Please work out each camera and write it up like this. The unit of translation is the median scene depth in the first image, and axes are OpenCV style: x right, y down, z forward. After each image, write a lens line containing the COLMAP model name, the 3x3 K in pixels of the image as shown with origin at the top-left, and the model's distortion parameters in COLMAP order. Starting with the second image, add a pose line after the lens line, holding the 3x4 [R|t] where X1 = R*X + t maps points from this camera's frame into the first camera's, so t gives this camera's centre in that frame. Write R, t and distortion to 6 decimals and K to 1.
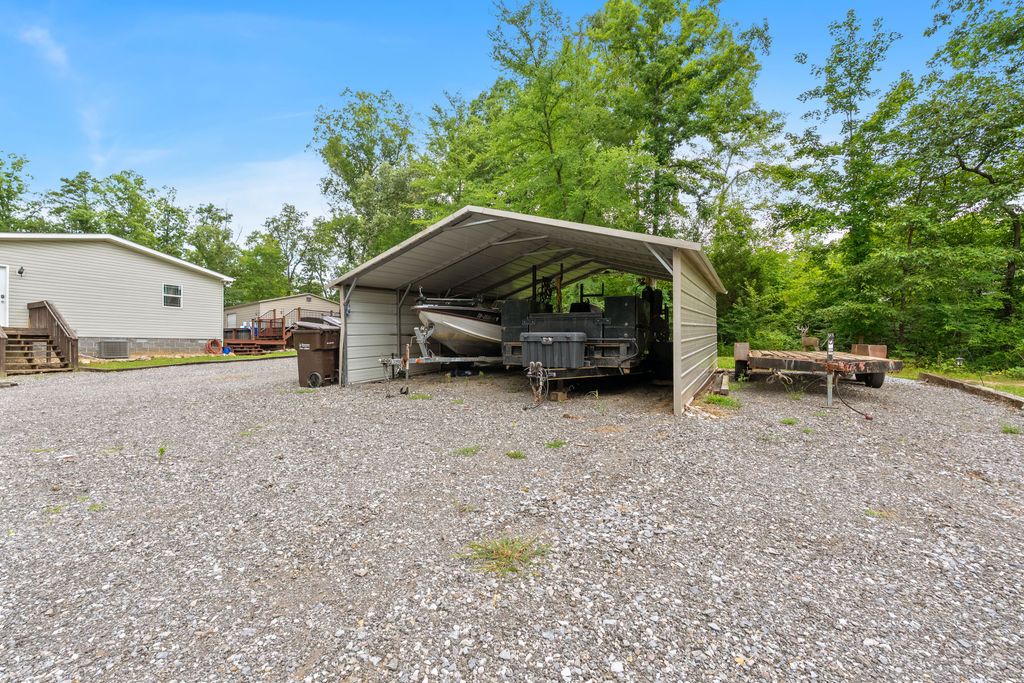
lens RADIAL K [[448.6, 0, 505.7], [0, 448.6, 344.5], [0, 0, 1]] dist [-0.005191, 0.000390]
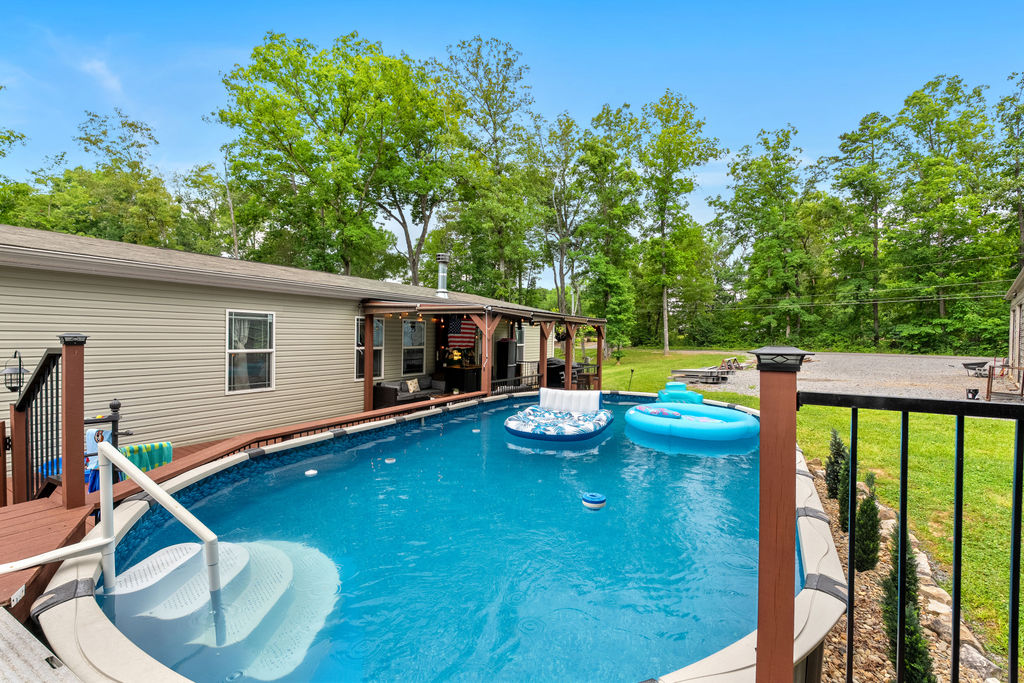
lens RADIAL K [[448.6, 0, 505.6], [0, 448.6, 339.6], [0, 0, 1]] dist [-0.005191, 0.000390]
pose [[-0.077638, 0.012802, -0.996899, -0.148477], [-0.009010, 0.999868, 0.013542, -0.024074], [0.996941, 0.010034, -0.077512, 0.397813]]
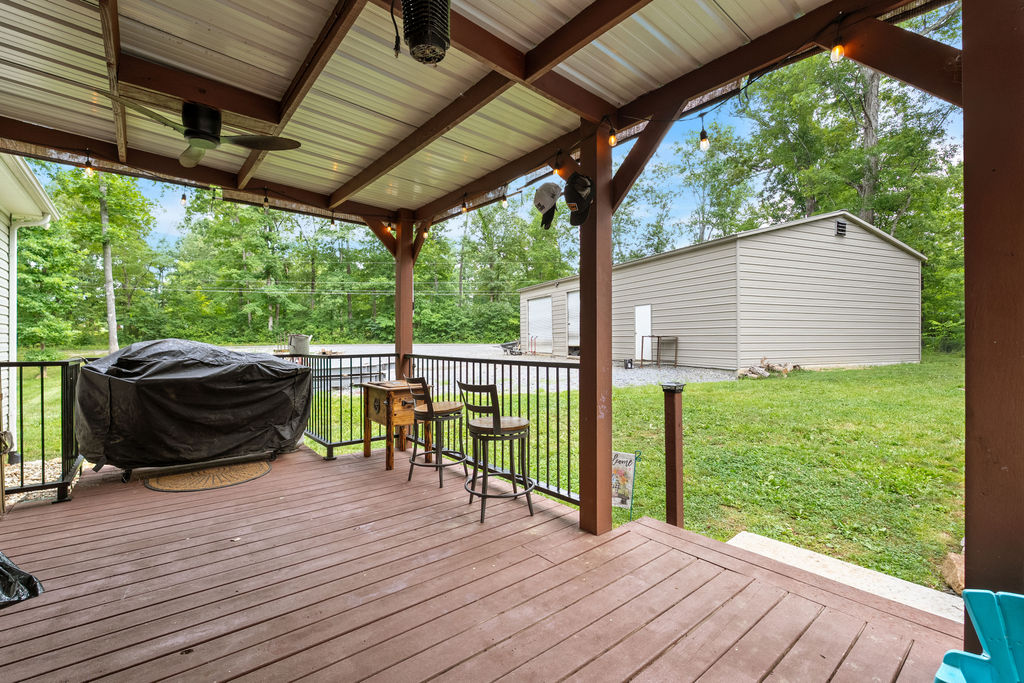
lens RADIAL K [[448.6, 0, 511.3], [0, 448.6, 341.0], [0, 0, 1]] dist [-0.005191, 0.000390]
pose [[0.904918, 0.002700, -0.425577, -0.313027], [0.001172, 0.999960, 0.008836, -0.012420], [0.425584, -0.008495, 0.904879, 0.372415]]
